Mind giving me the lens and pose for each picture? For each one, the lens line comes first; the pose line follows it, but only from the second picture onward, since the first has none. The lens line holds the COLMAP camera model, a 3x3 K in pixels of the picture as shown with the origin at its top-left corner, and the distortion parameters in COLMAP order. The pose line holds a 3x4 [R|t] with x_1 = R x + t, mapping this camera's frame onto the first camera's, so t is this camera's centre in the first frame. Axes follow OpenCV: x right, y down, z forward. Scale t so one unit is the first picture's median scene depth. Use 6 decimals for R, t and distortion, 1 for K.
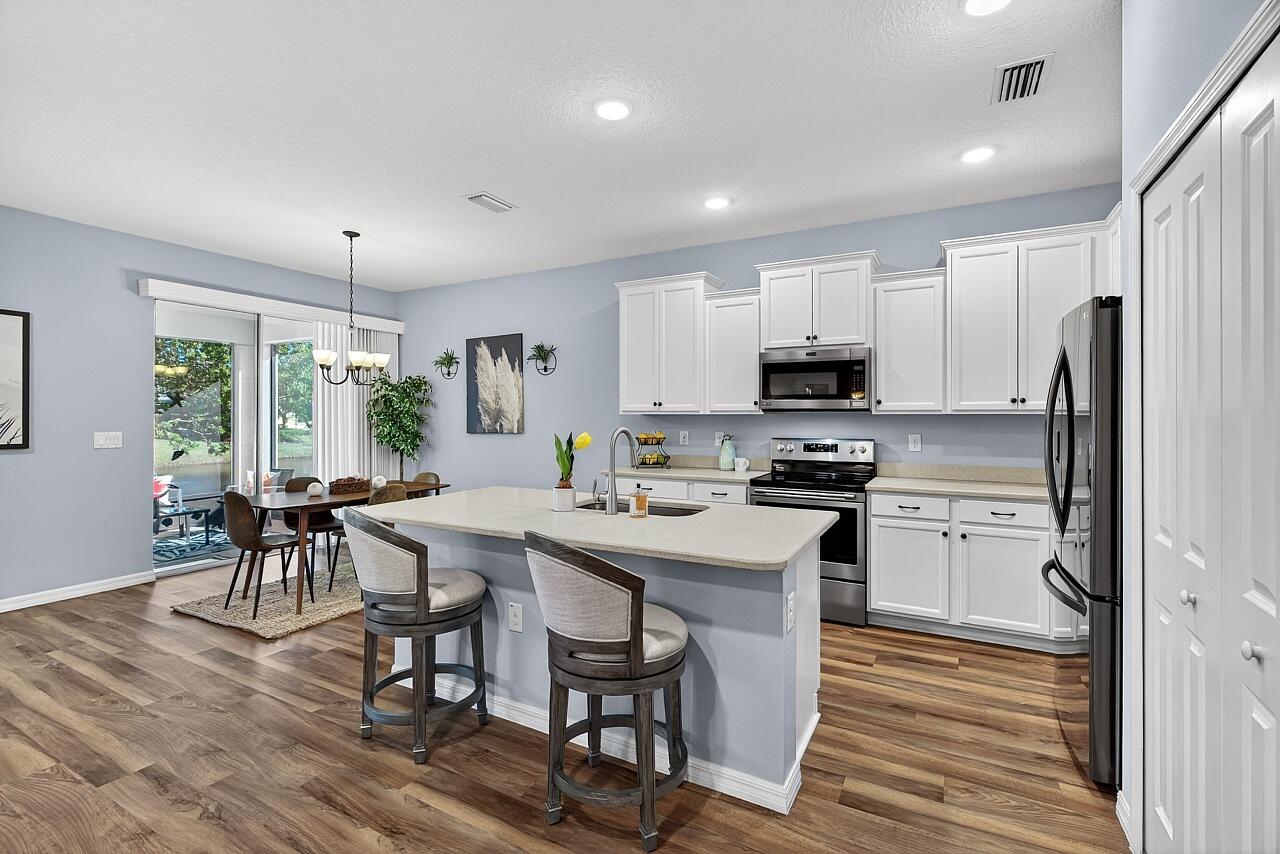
lens RADIAL K [[575.2, 0, 636.1], [0, 575.2, 420.6], [0, 0, 1]] dist [0.000773, -0.000068]
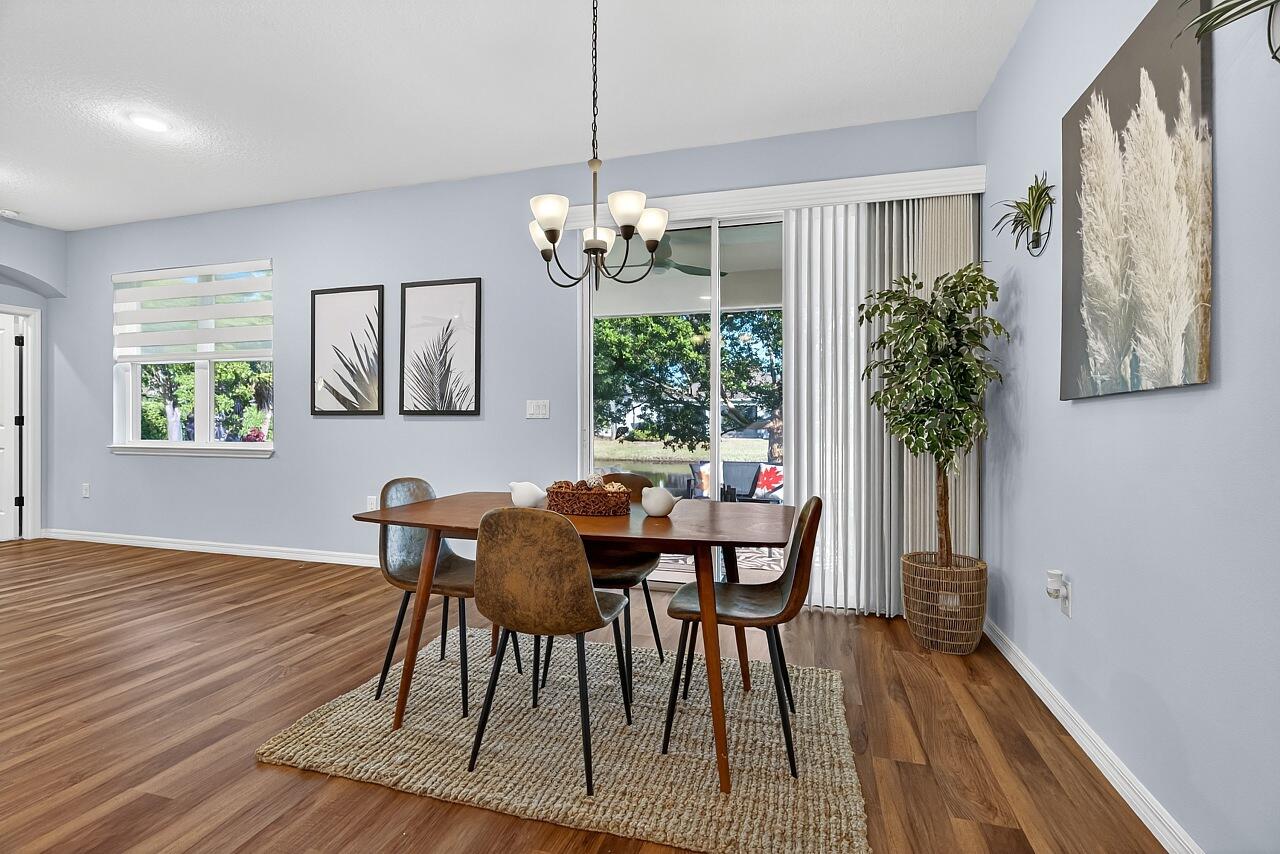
lens RADIAL K [[575.2, 0, 636.1], [0, 575.2, 420.6], [0, 0, 1]] dist [0.000773, -0.000068]
pose [[0.209596, -0.001121, -0.977787, -0.022830], [-0.012365, 0.999916, -0.003797, 0.039923], [0.977710, 0.012886, 0.209564, 0.731492]]
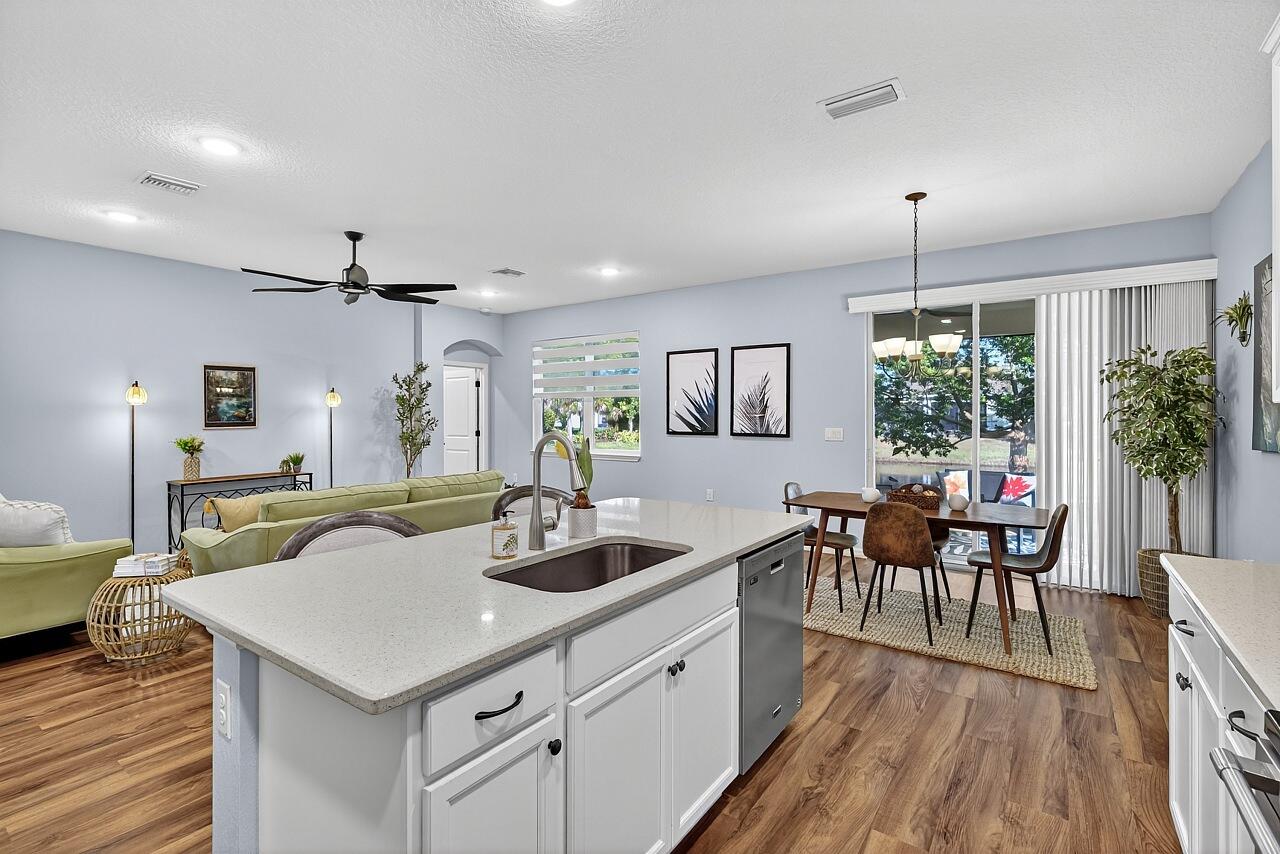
lens RADIAL K [[579.4, 0, 630.6], [0, 579.4, 416.3], [0, 0, 1]] dist [-0.000042, -0.000478]
pose [[-0.126767, 0.001088, -0.991932, 0.302652], [-0.011203, 0.999934, 0.002529, -0.002902], [0.991869, 0.011433, -0.126746, 0.545932]]
